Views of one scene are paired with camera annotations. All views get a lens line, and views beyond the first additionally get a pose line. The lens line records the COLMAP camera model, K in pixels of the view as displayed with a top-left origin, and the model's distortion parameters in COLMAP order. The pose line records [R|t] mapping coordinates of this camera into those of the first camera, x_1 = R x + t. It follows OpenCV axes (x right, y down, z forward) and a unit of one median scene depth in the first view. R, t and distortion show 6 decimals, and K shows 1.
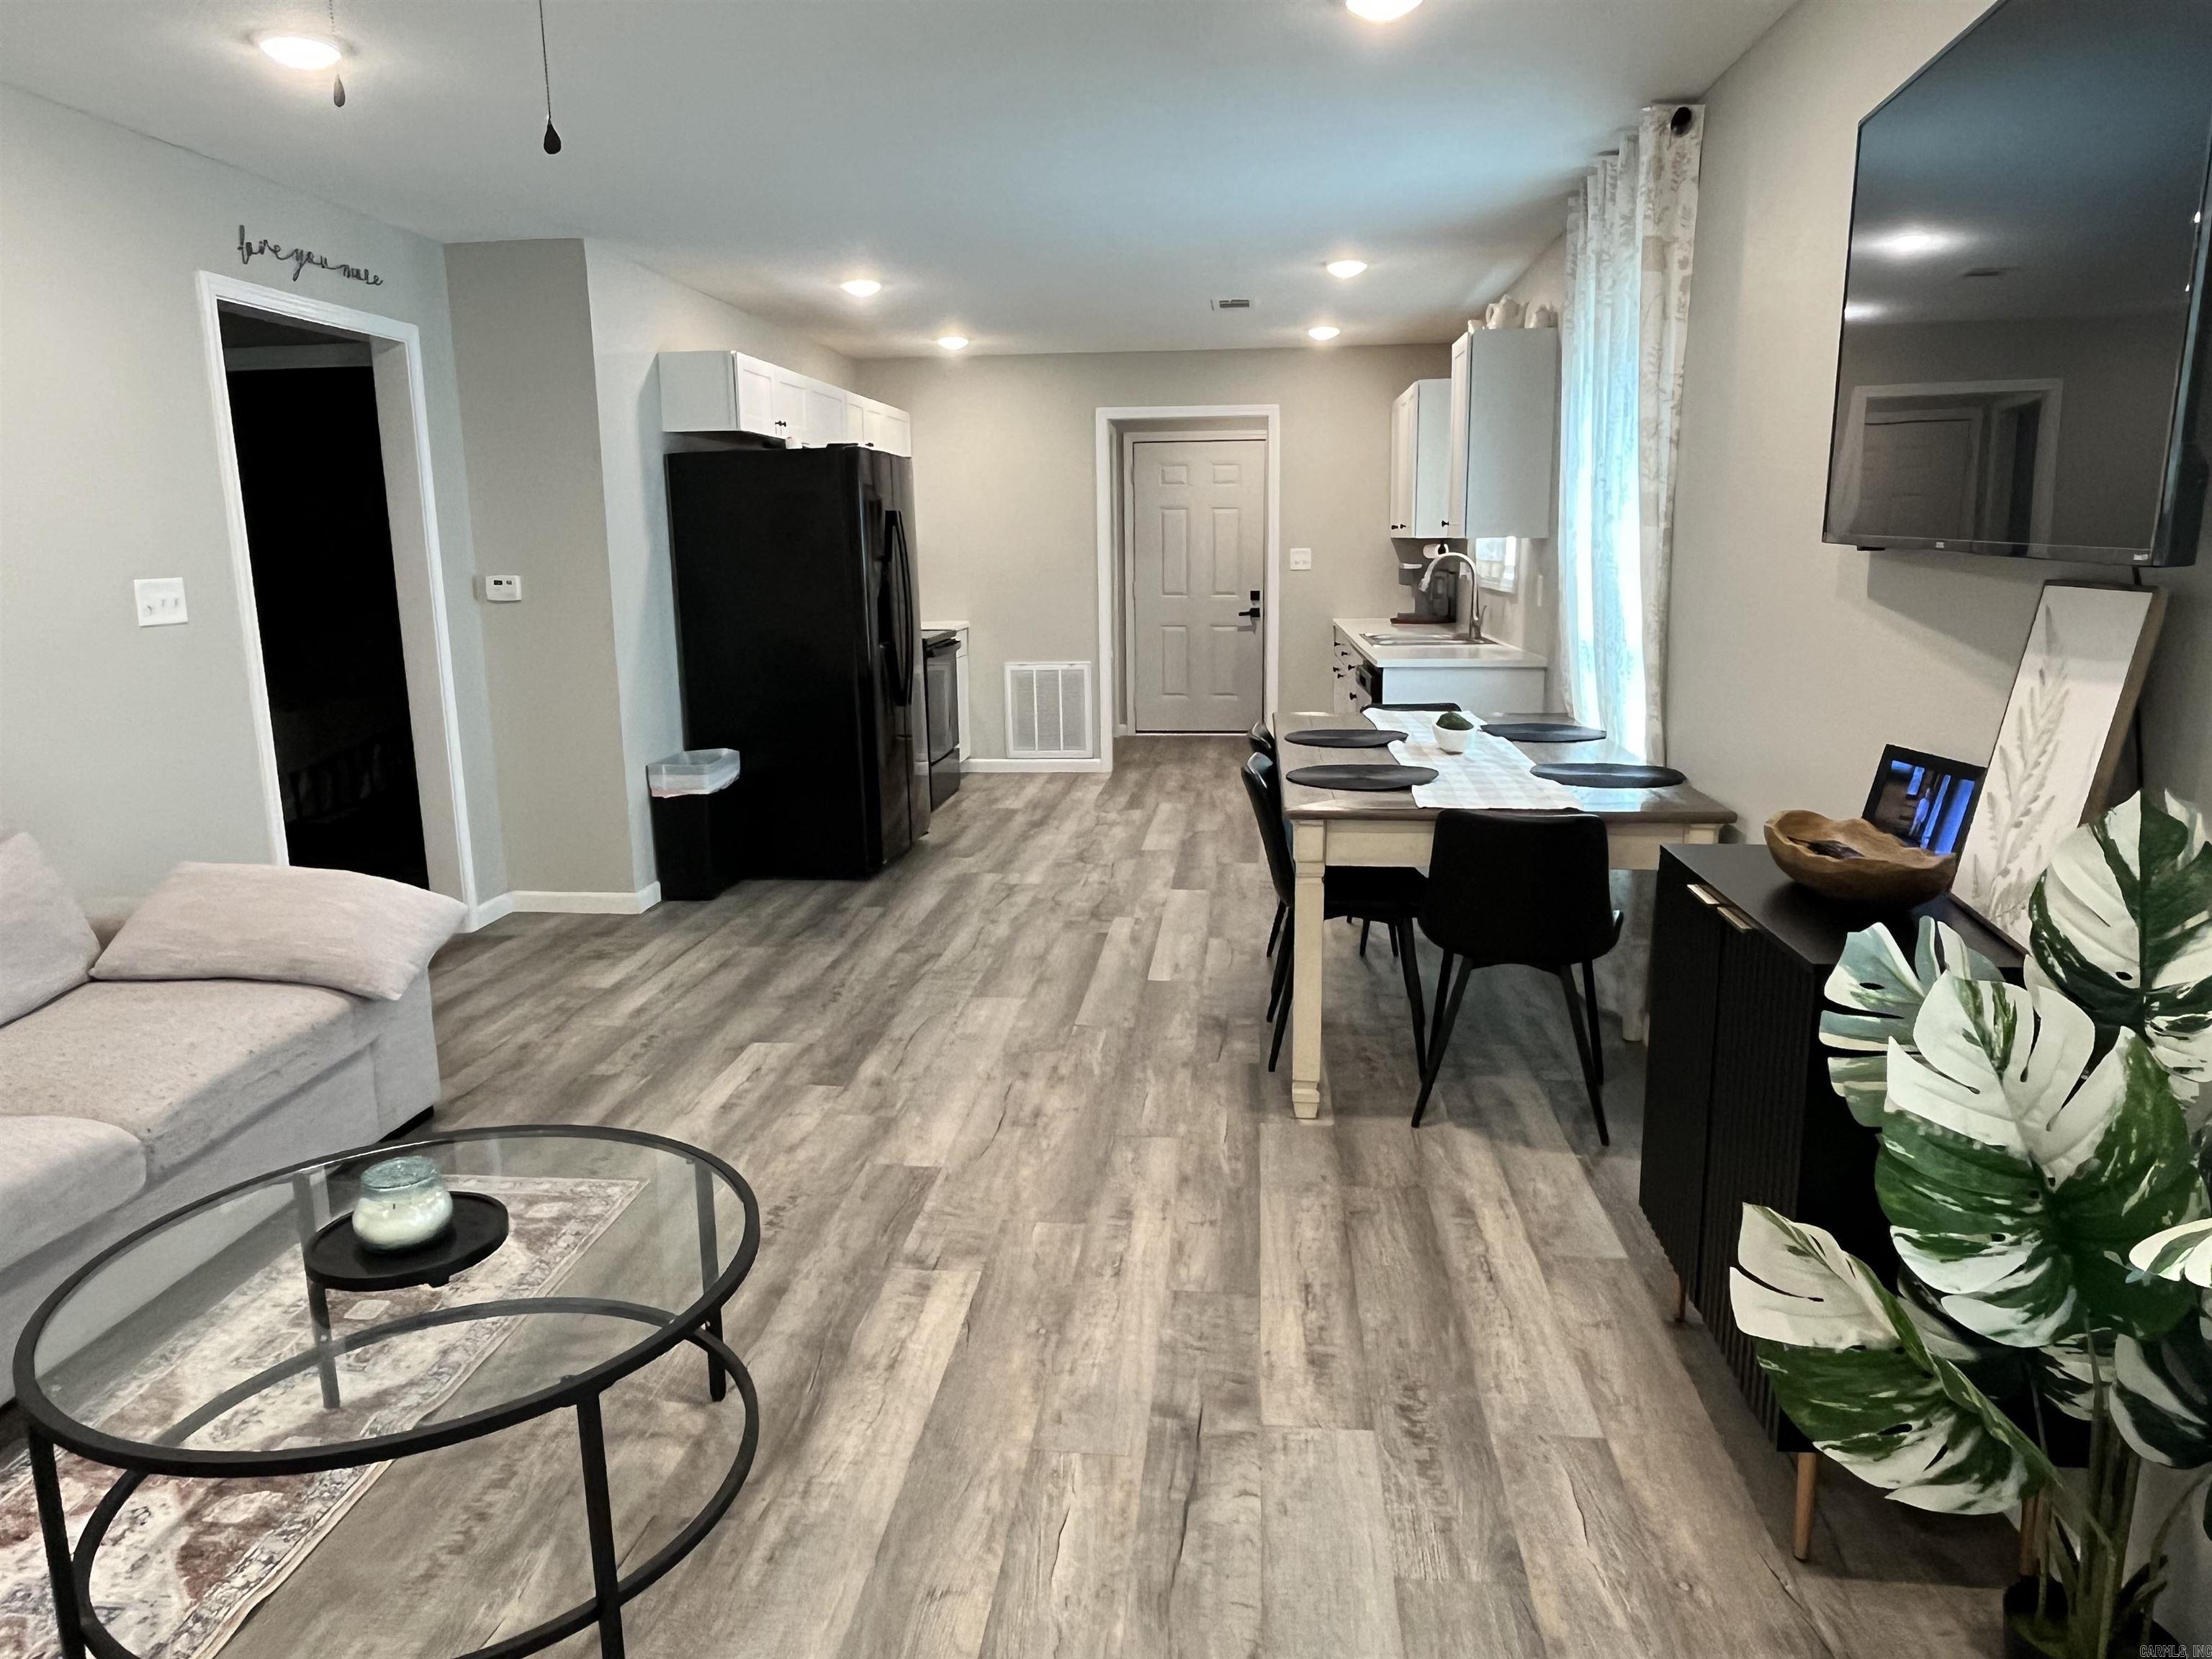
lens RADIAL K [[1422.6, 0, 1106.0], [0, 1422.6, 829.5], [0, 0, 1]] dist [-0.001605, -0.065581]
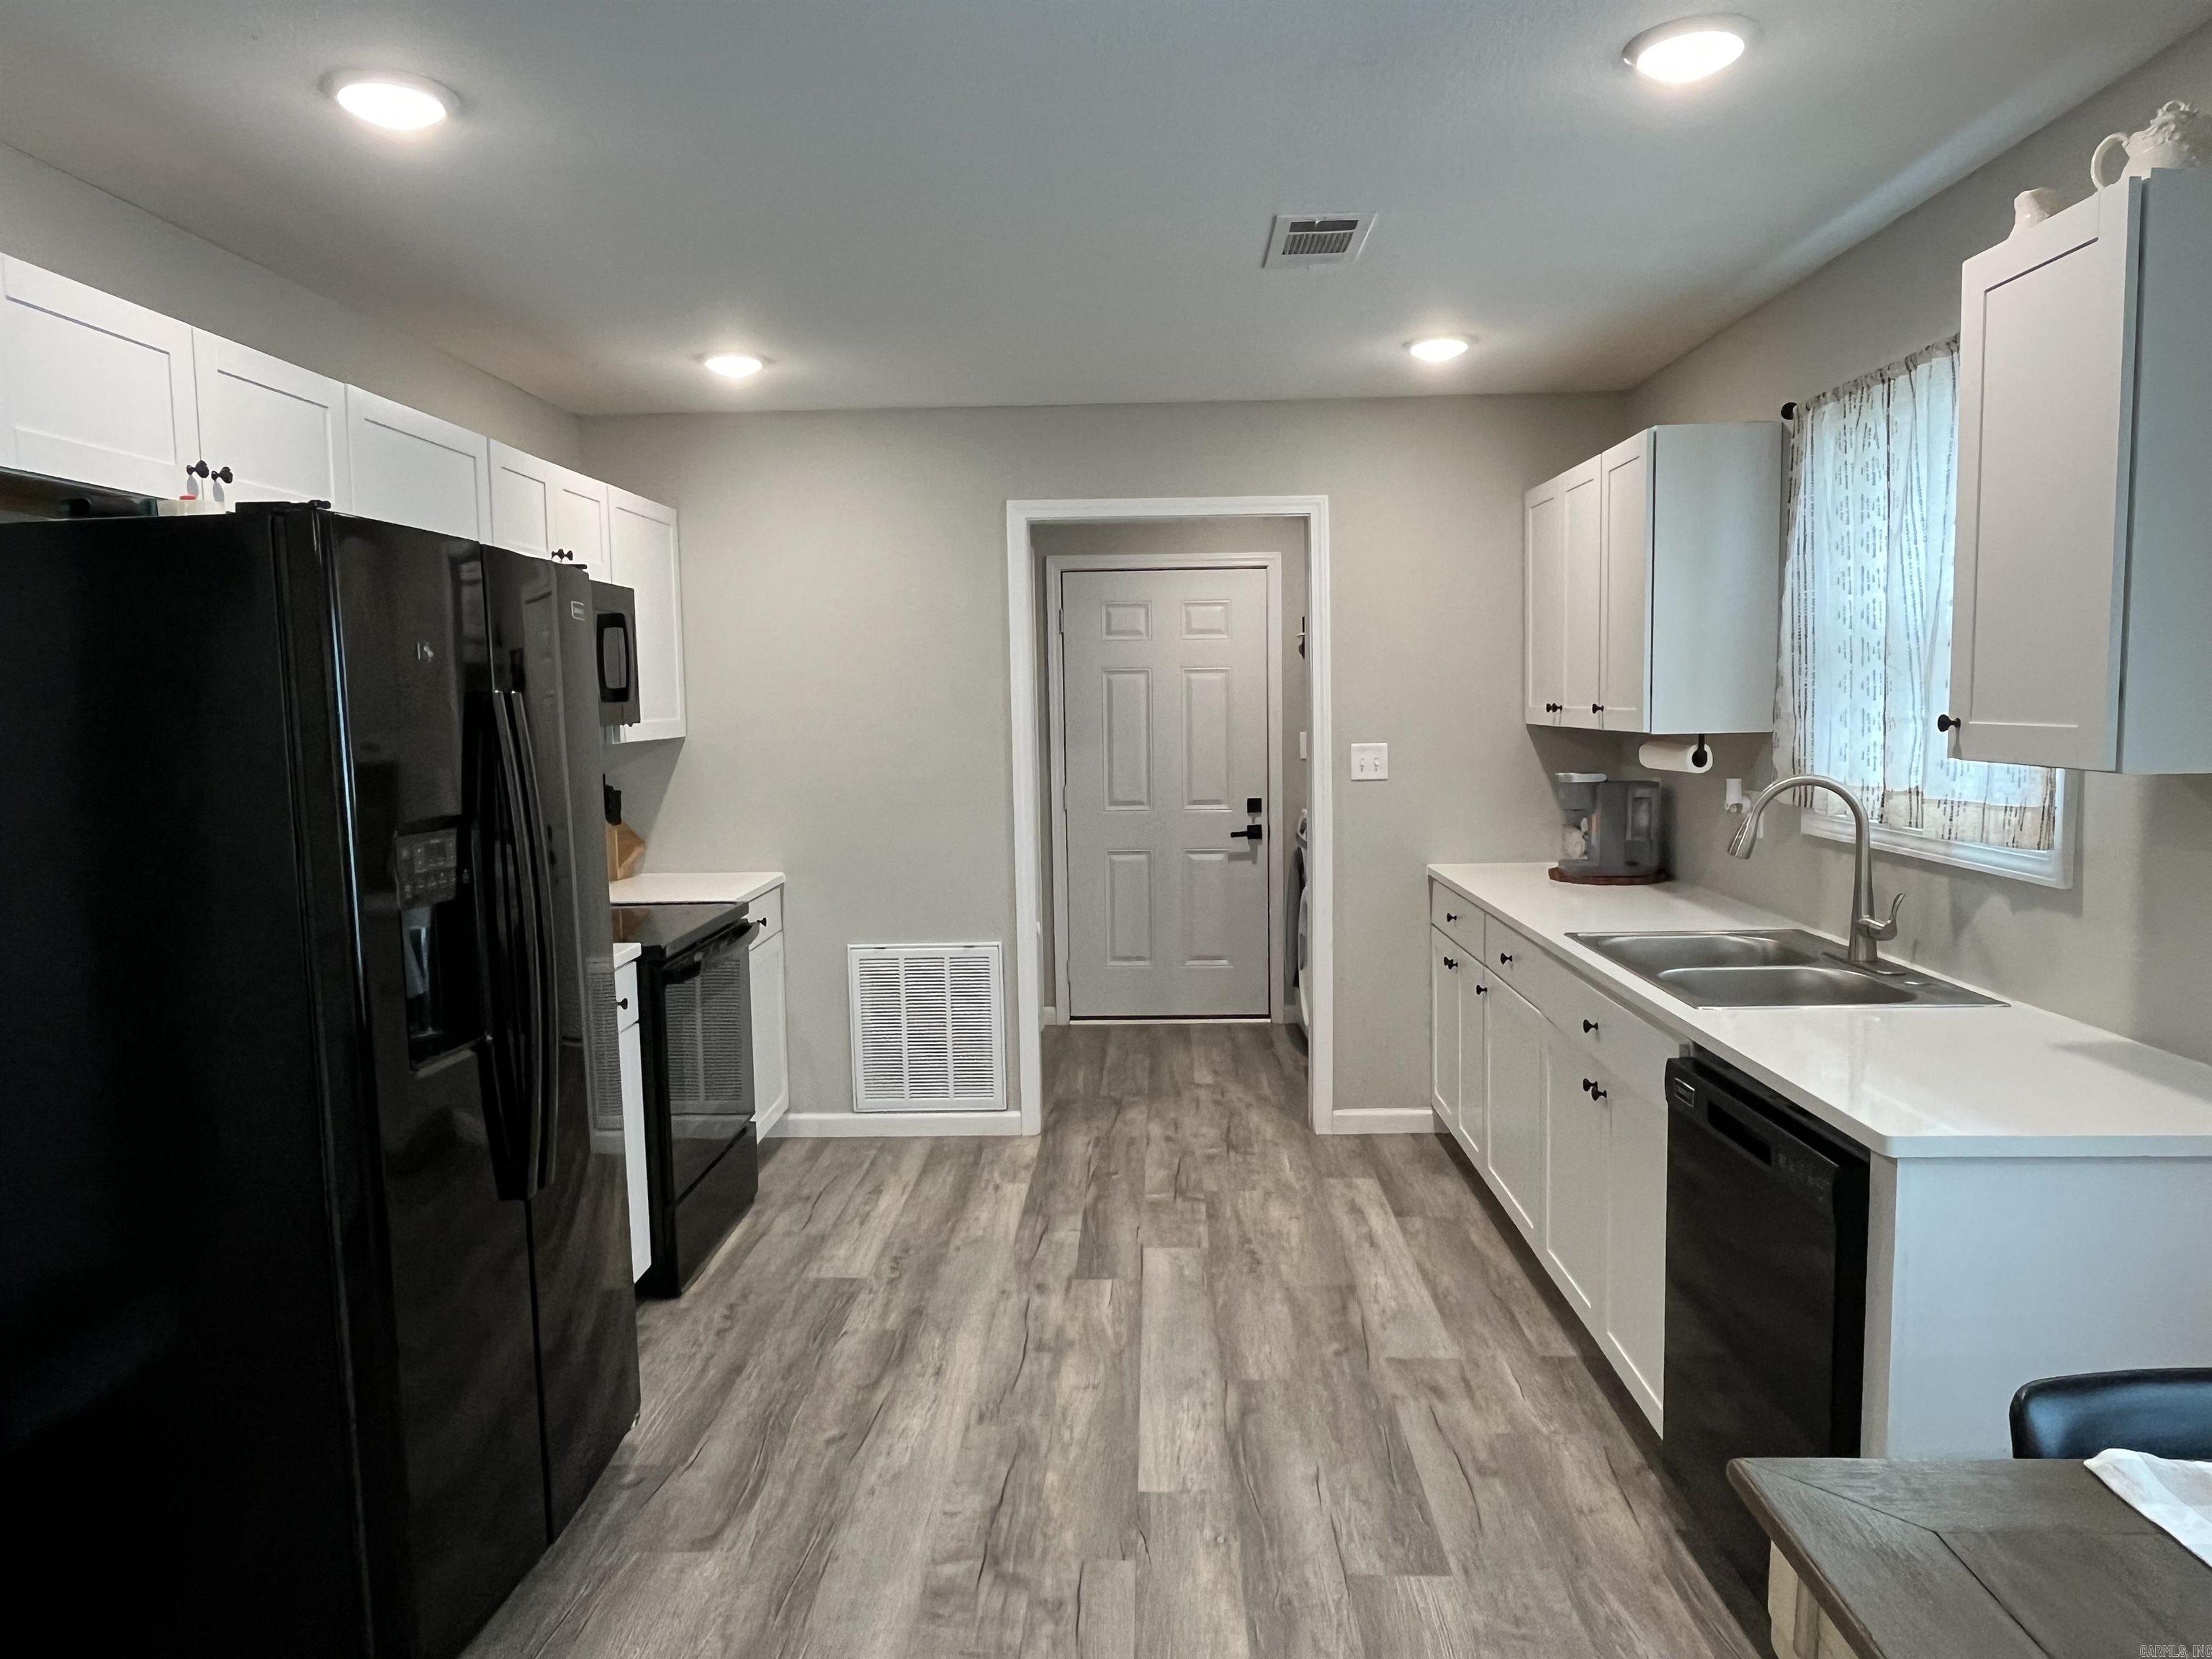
lens RADIAL K [[1422.6, 0, 1106.0], [0, 1422.6, 829.5], [0, 0, 1]] dist [-0.001605, -0.065581]
pose [[0.997357, -0.011289, 0.071780, -0.017399], [0.018884, 0.994183, -0.106033, -0.189912], [-0.070166, 0.107109, 0.991768, 0.808446]]
